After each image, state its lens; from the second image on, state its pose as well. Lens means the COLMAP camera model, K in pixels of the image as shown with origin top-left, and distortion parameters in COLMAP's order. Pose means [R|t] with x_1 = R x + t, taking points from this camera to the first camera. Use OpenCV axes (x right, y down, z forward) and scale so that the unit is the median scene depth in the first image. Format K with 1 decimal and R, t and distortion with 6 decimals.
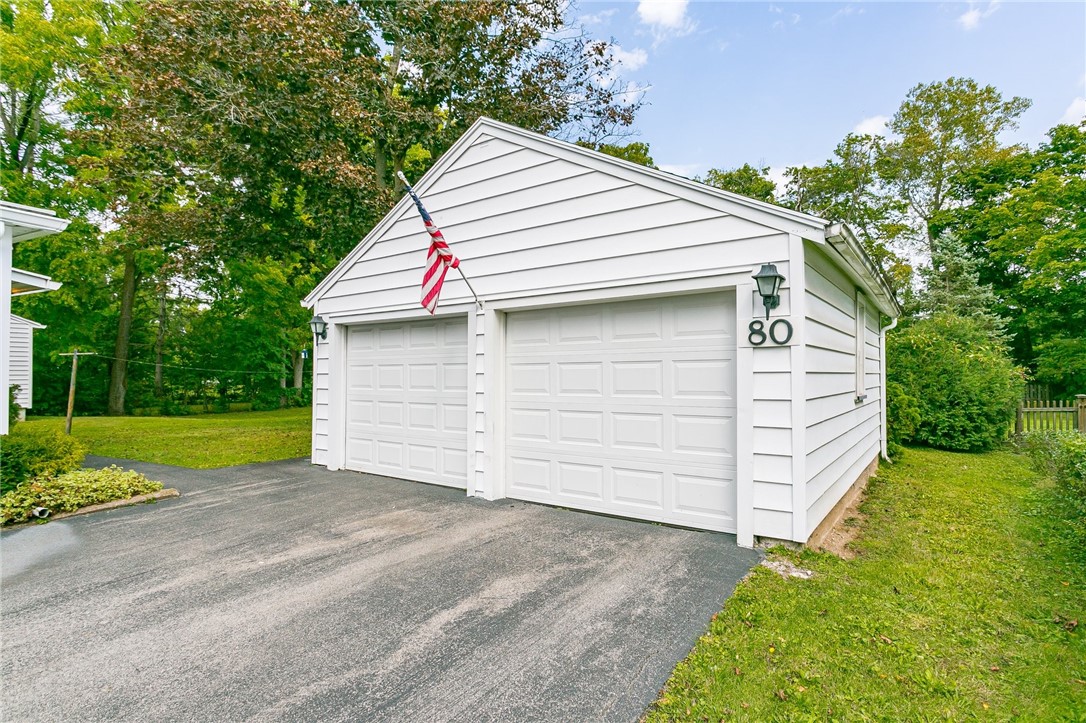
lens RADIAL K [[560.7, 0, 543.0], [0, 560.7, 361.5], [0, 0, 1]] dist [0.001685, 0.000127]
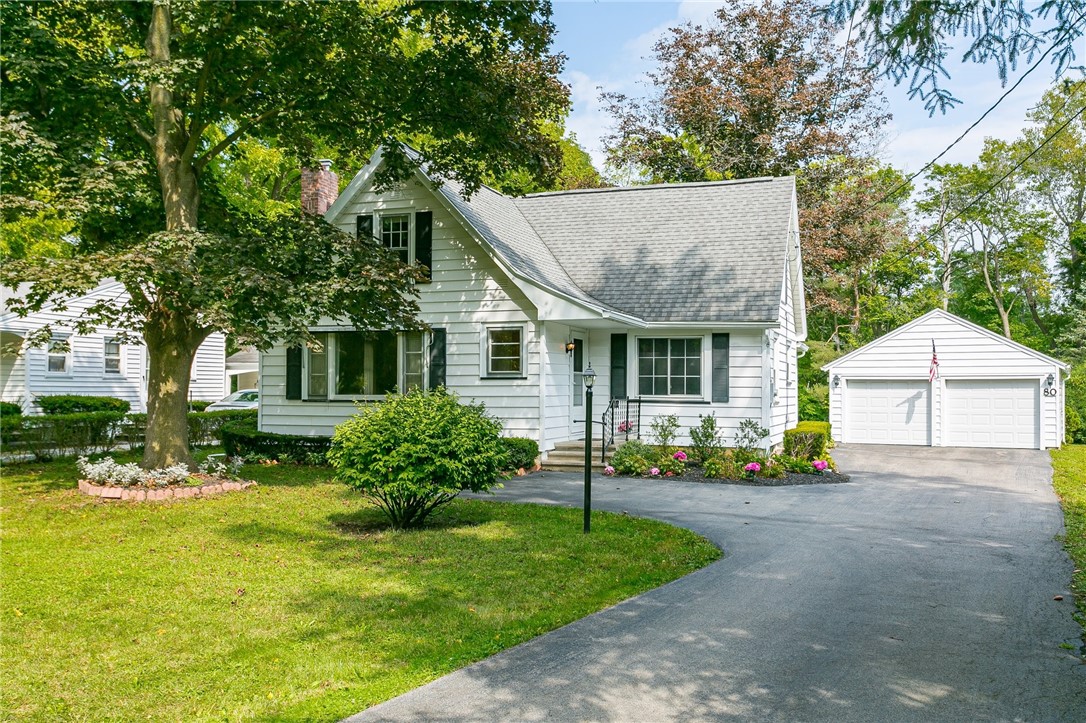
lens RADIAL K [[1009.3, 0, 543.0], [0, 1009.3, 361.5], [0, 0, 1]] dist [-0.002406, 0.004089]
pose [[0.991449, 0.009725, 0.130132, -1.296481], [-0.009333, 0.999950, -0.003623, -0.067872], [-0.130160, 0.002378, 0.991490, -1.772367]]
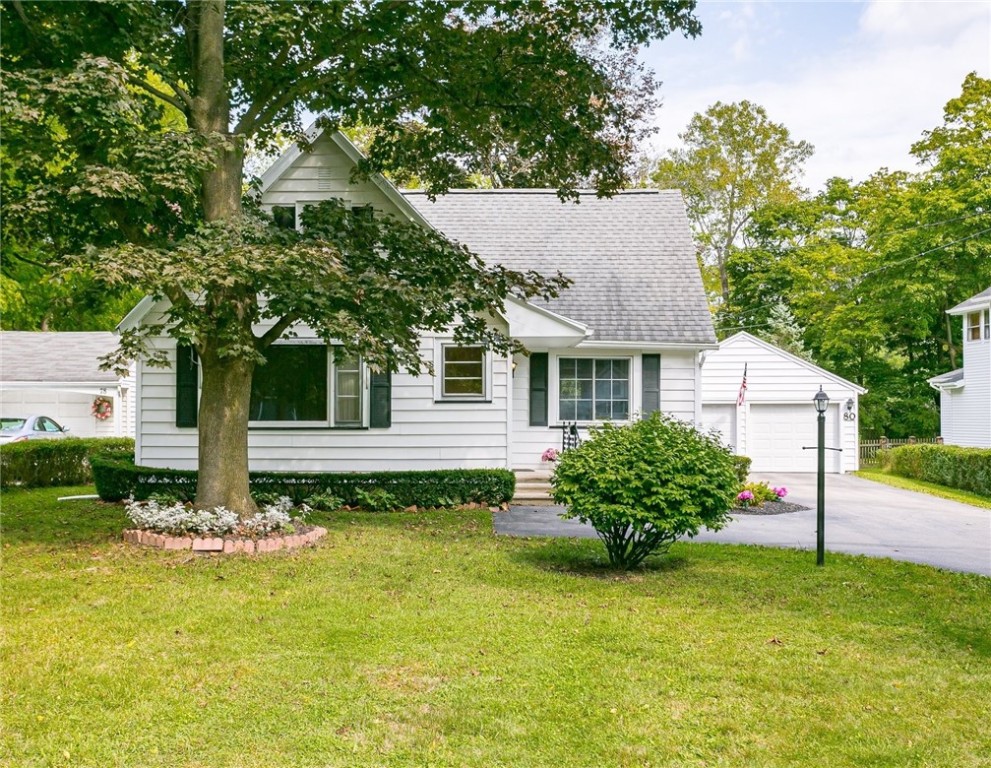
lens RADIAL K [[1136.6, 0, 432.0], [0, 1136.6, 402.9], [0, 0, 1]] dist [0.013027, 0.011595]
pose [[0.898834, 0.009394, 0.438189, -1.870753], [-0.015129, 0.999839, 0.009598, -0.059403], [-0.438029, -0.015257, 0.898831, -1.589679]]
